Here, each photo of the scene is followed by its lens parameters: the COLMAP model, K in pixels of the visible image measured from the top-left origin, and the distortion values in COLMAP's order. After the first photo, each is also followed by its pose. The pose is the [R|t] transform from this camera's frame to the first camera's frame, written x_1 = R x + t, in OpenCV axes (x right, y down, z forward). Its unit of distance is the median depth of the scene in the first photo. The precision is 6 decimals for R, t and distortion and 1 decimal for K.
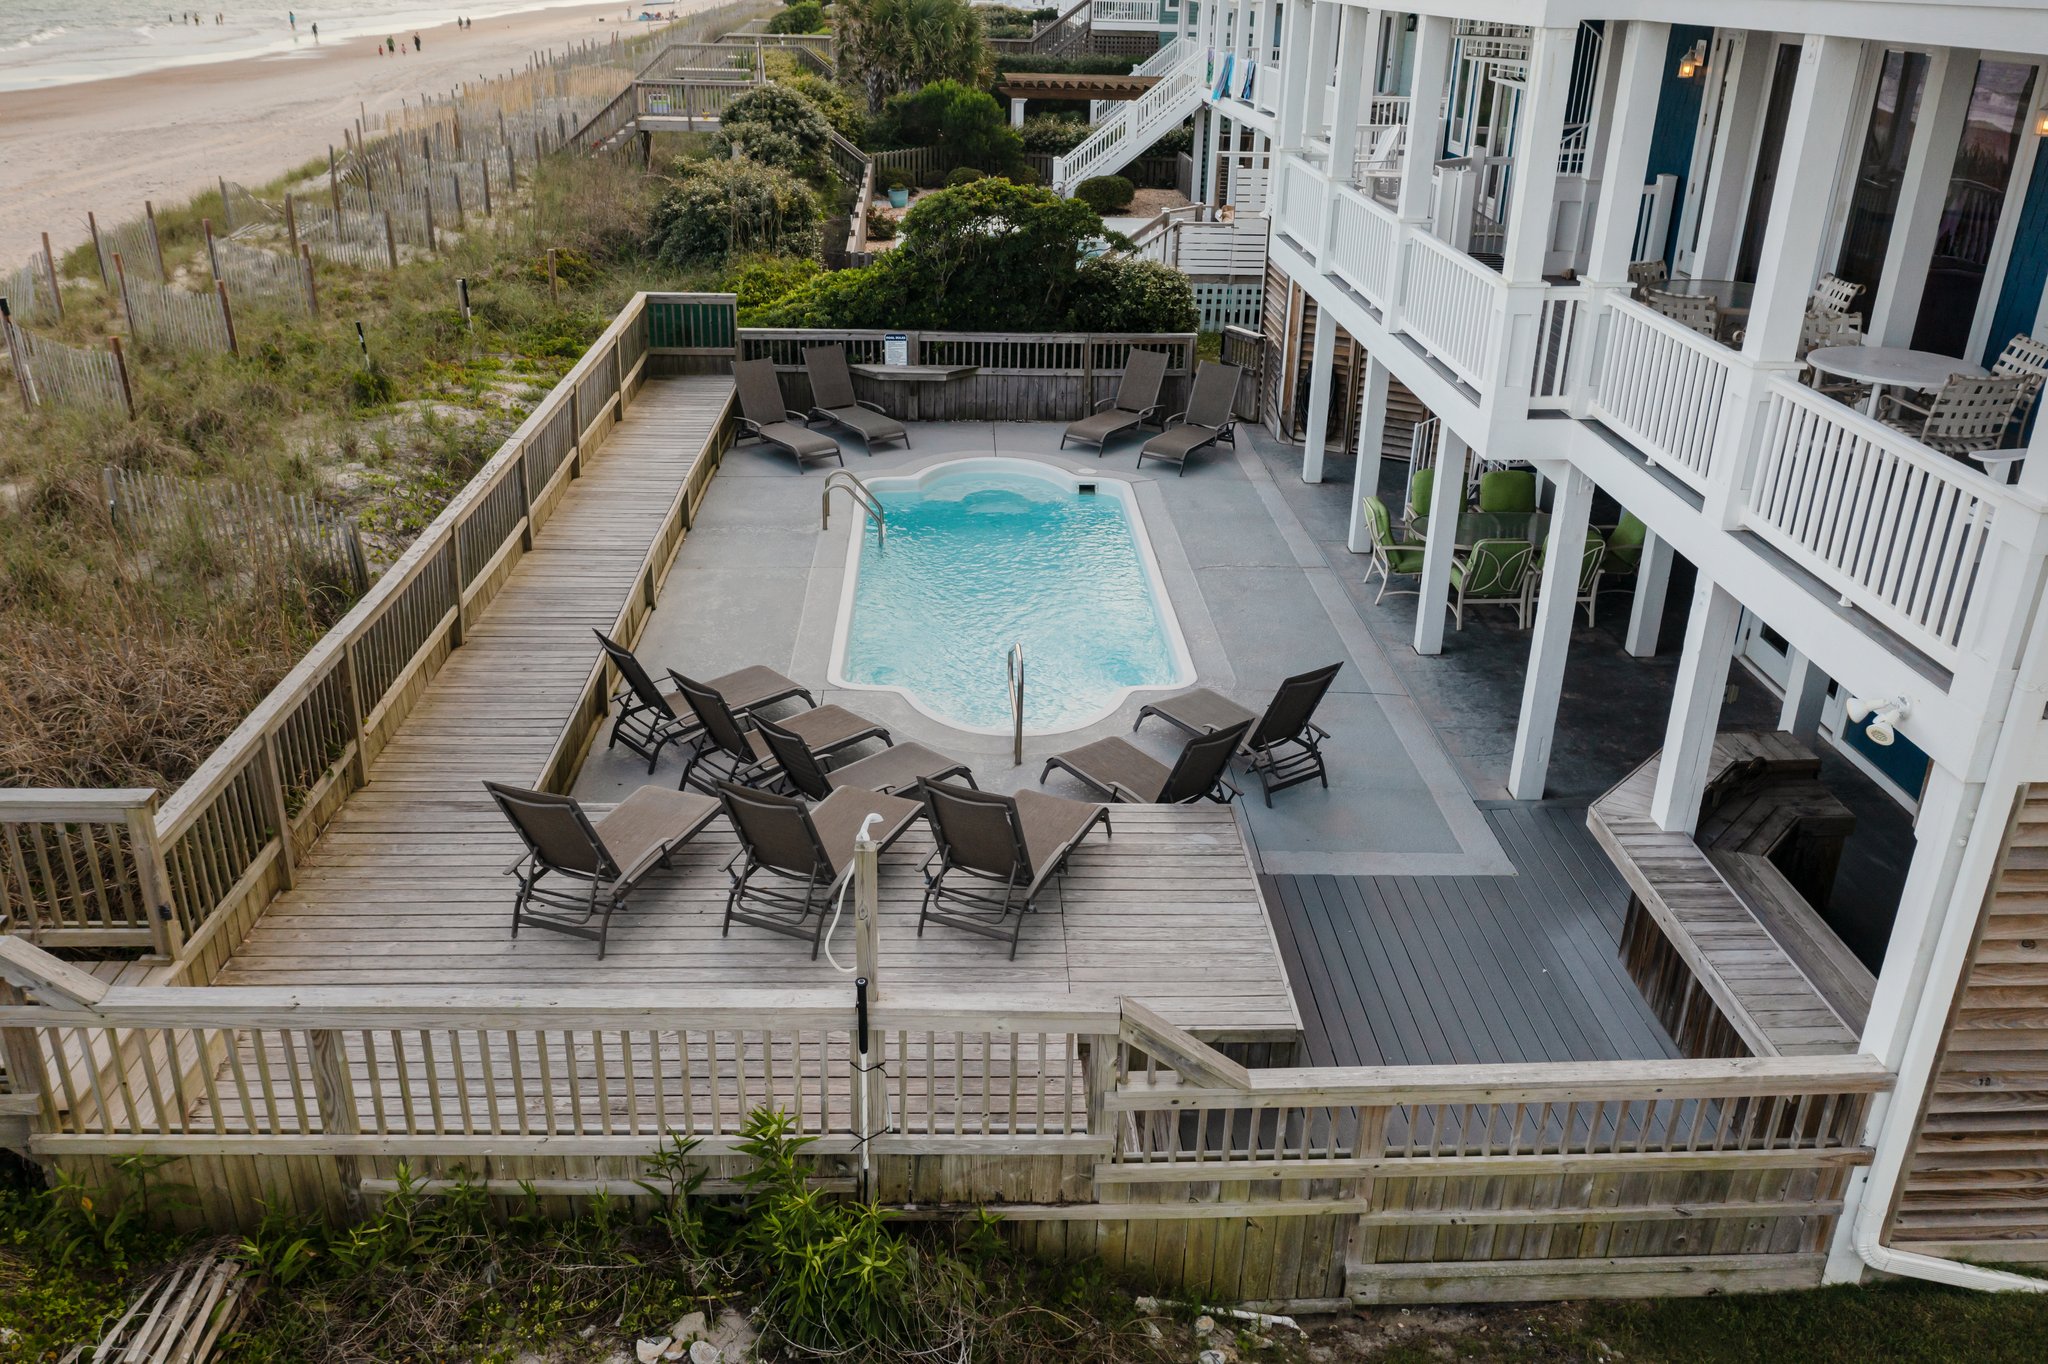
lens RADIAL K [[1630.6, 0, 1027.3], [0, 1630.6, 688.1], [0, 0, 1]] dist [-0.007793, -0.002768]
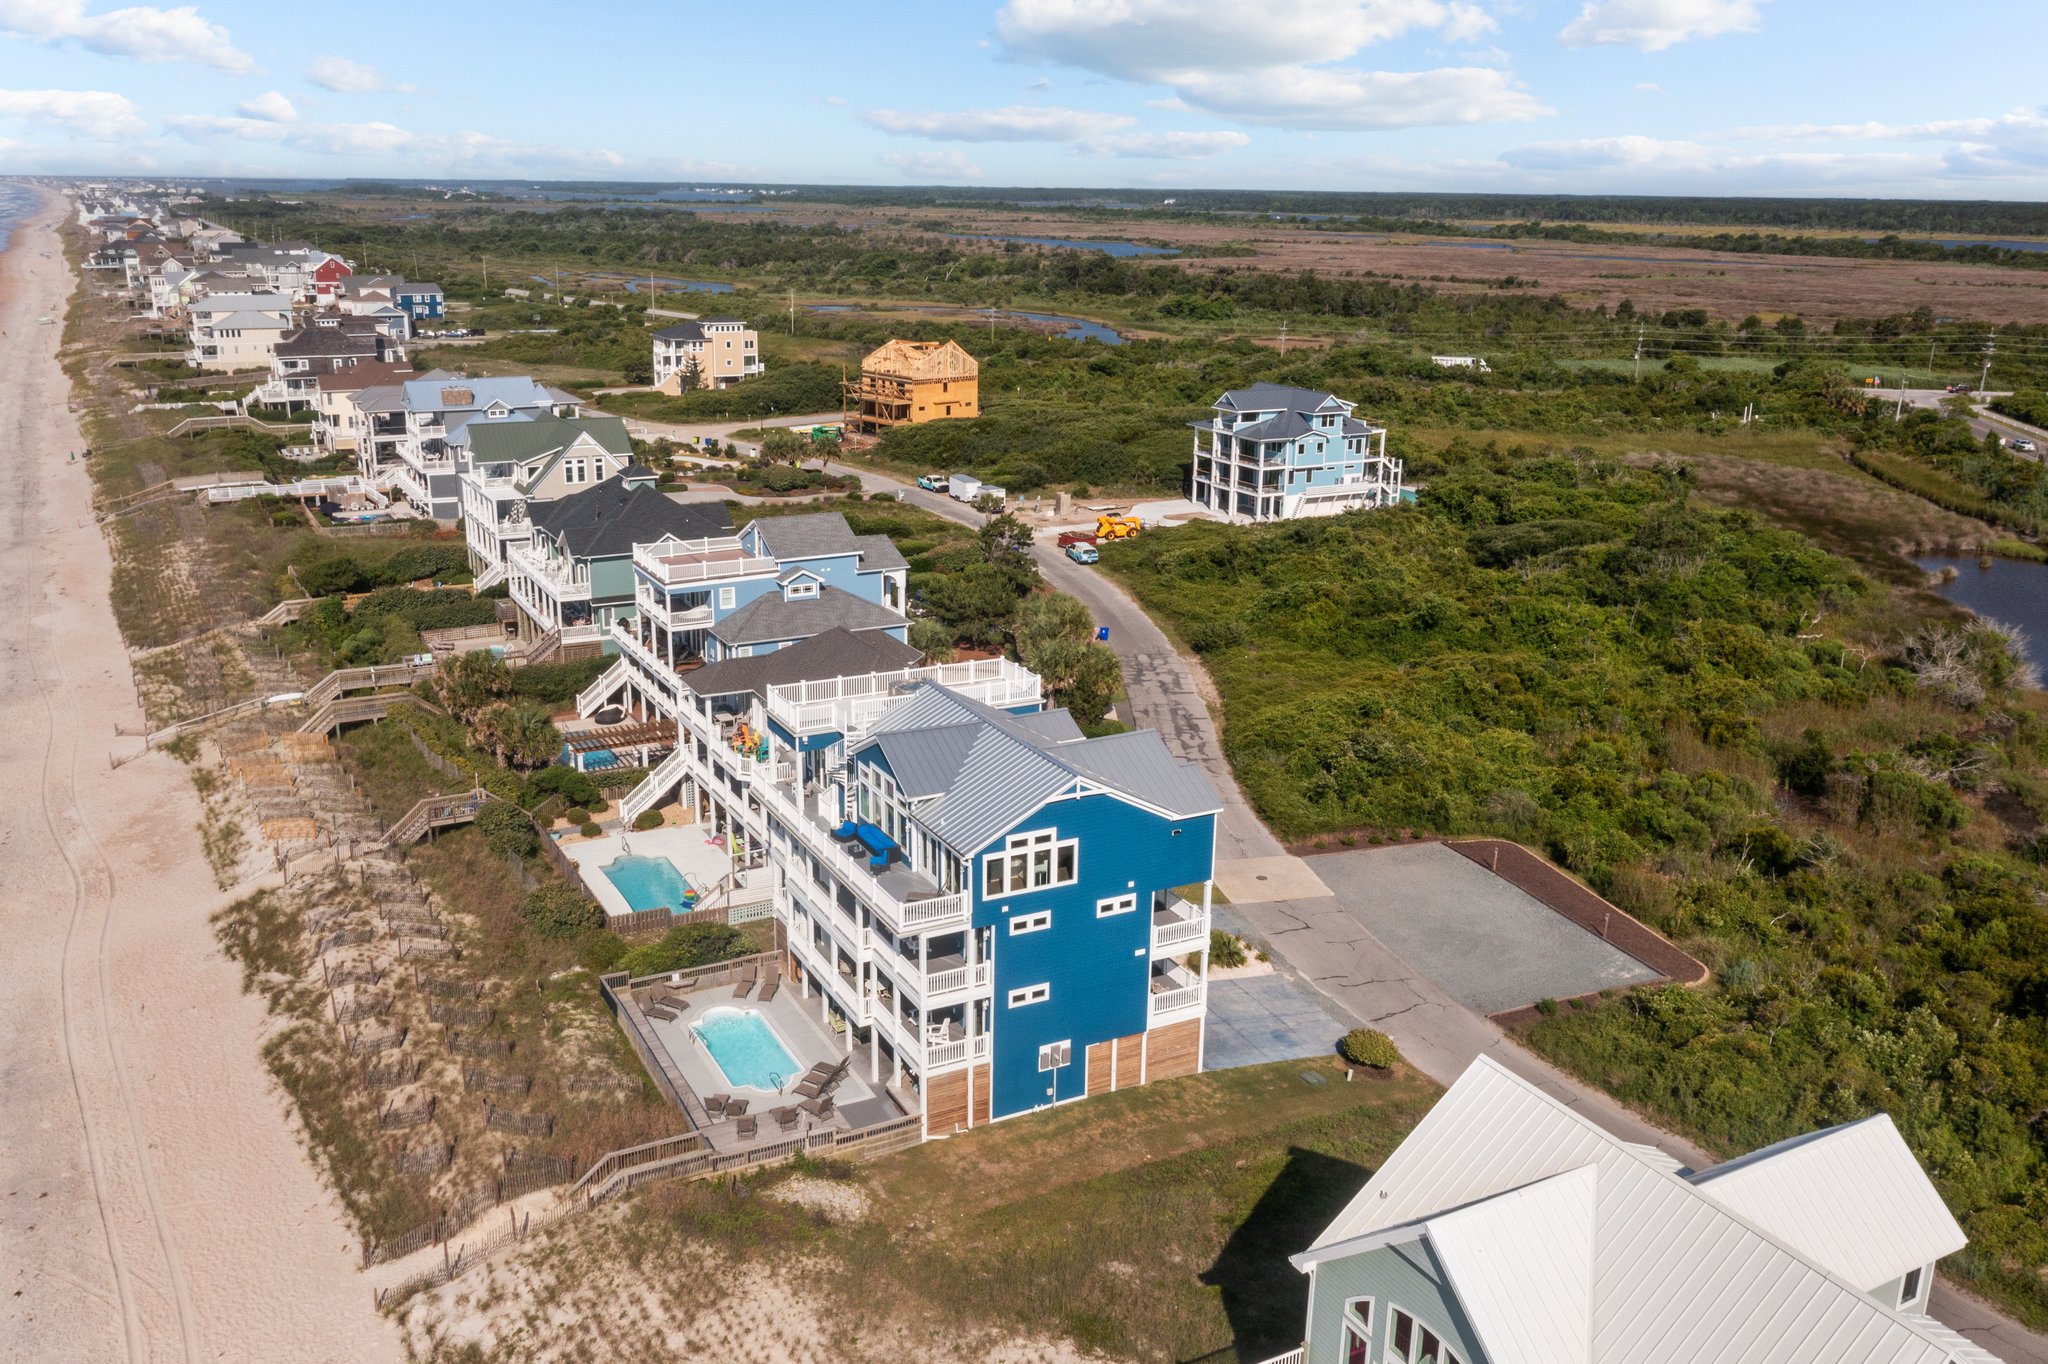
lens RADIAL K [[1702.5, 0, 1024.3], [0, 1702.5, 684.6], [0, 0, 1]] dist [-0.000372, 0.004447]
pose [[0.905656, -0.128840, 0.403965, -1.389020], [0.176505, 0.980803, -0.082893, -0.684754], [-0.385530, 0.146375, 0.911011, -4.636753]]
